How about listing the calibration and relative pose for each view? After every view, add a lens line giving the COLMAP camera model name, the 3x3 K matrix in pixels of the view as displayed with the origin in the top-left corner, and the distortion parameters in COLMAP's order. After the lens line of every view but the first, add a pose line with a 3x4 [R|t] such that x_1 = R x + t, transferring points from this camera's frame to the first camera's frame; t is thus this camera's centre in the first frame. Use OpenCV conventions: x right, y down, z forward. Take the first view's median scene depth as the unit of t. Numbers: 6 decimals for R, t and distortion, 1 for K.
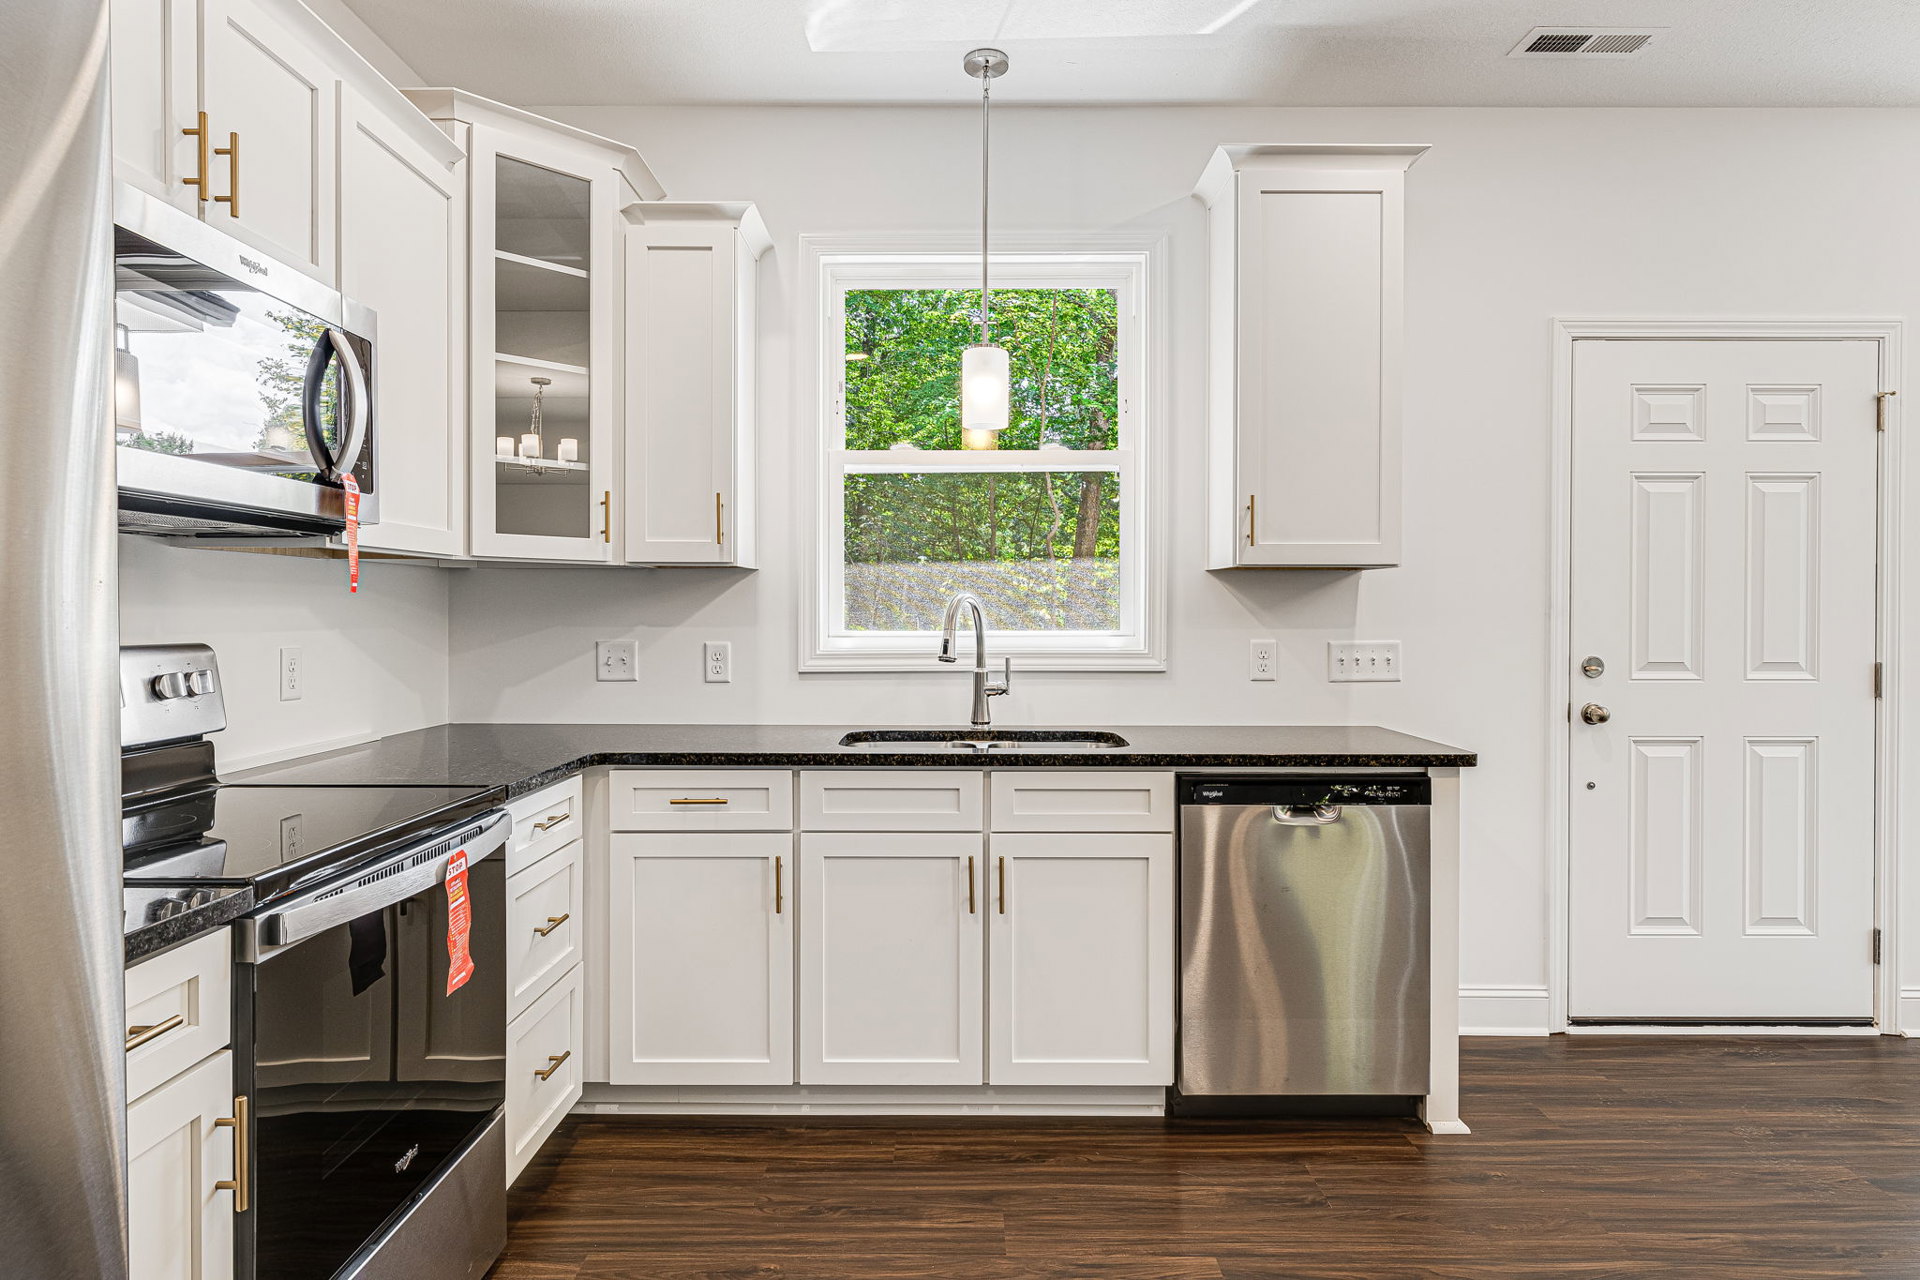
lens RADIAL K [[1080.9, 0, 954.8], [0, 1080.9, 619.1], [0, 0, 1]] dist [-0.000632, -0.000603]
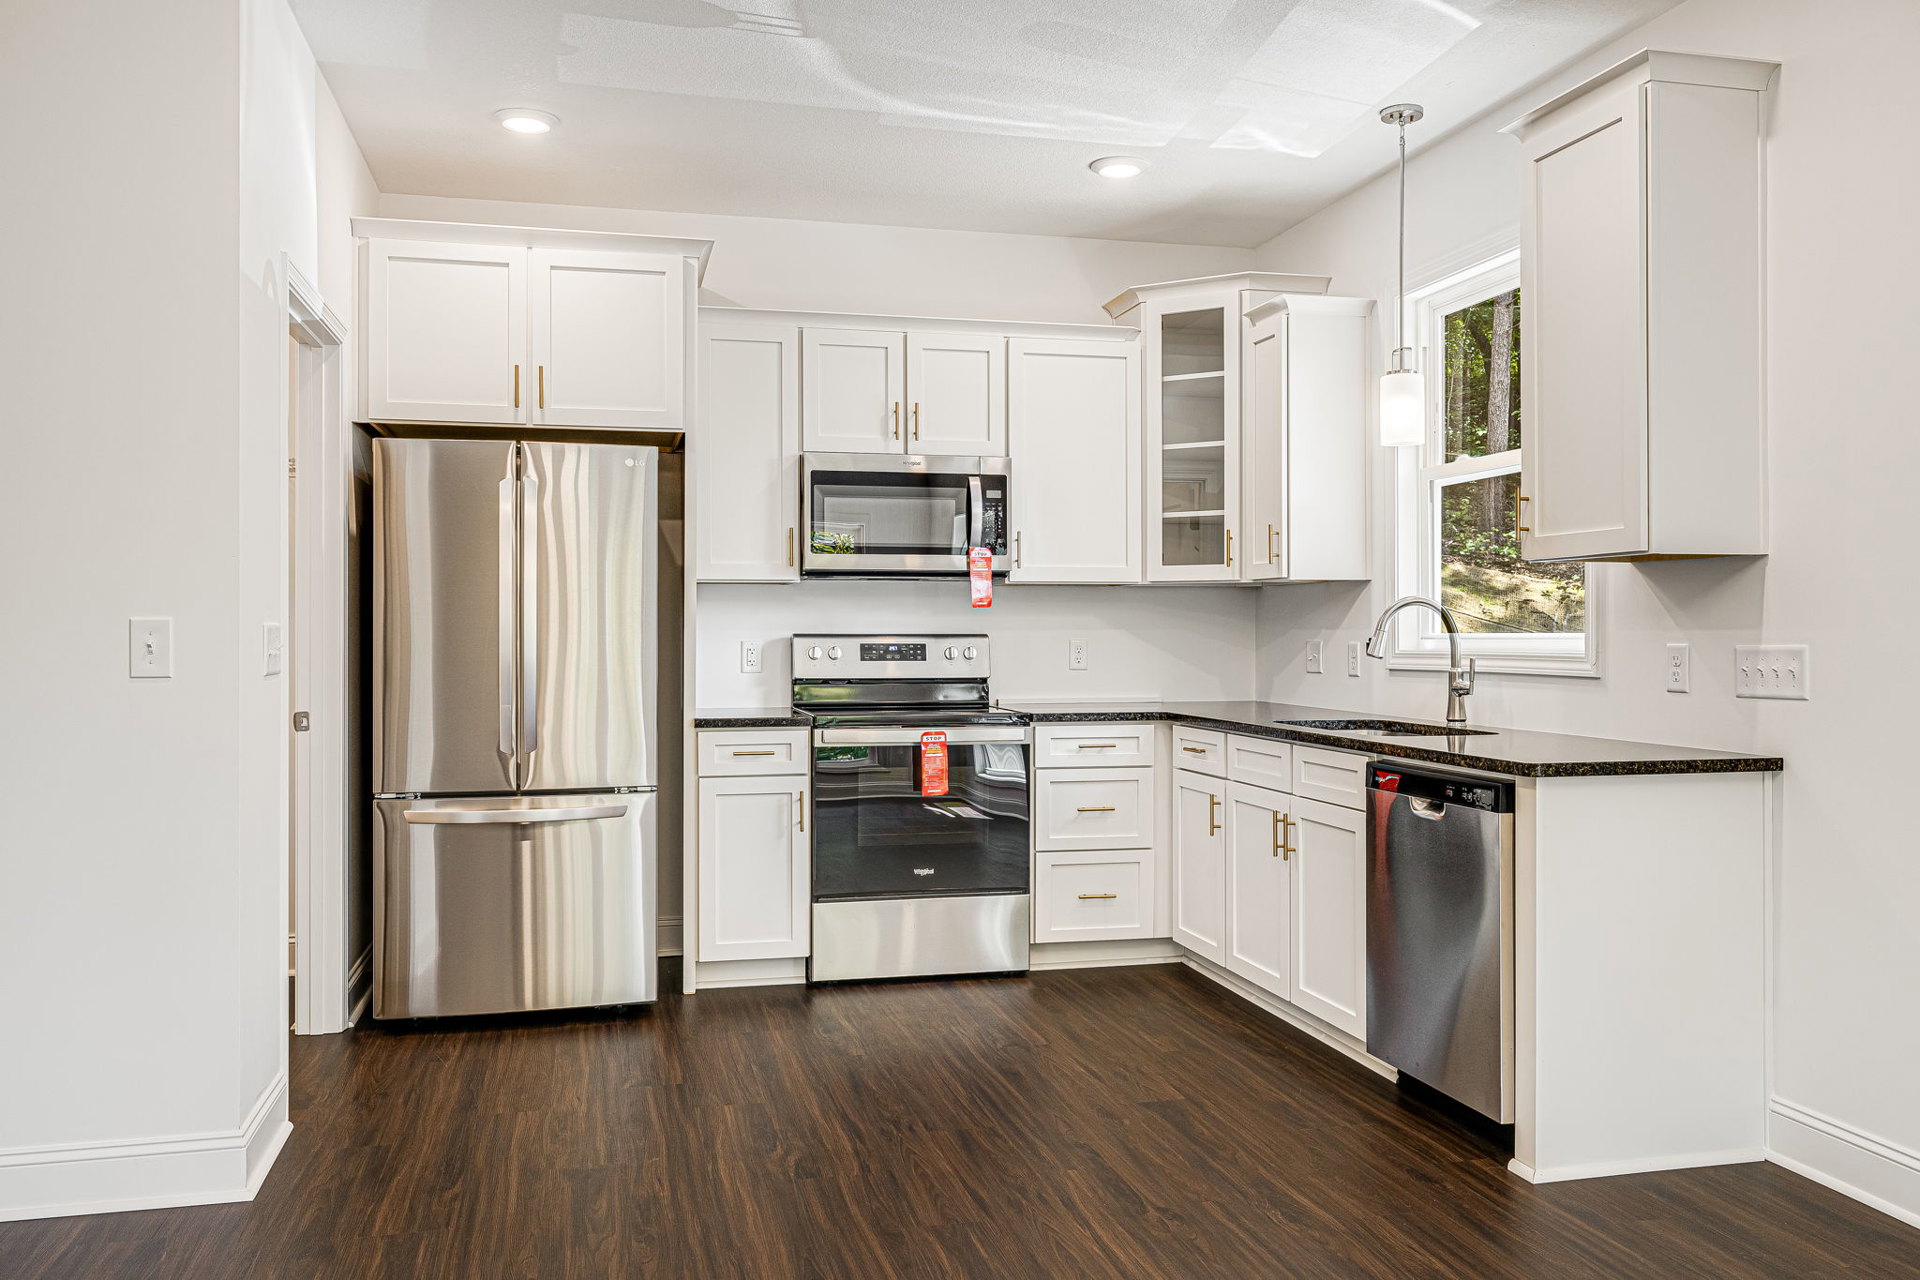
lens RADIAL K [[1497.3, 0, 953.5], [0, 1497.3, 620.4], [0, 0, 1]] dist [0.000207, -0.001753]
pose [[0.237729, -0.008212, -0.971297, 1.316997], [-0.005700, 0.999935, -0.009850, 0.016579], [0.971315, 0.007878, 0.237667, 0.189618]]
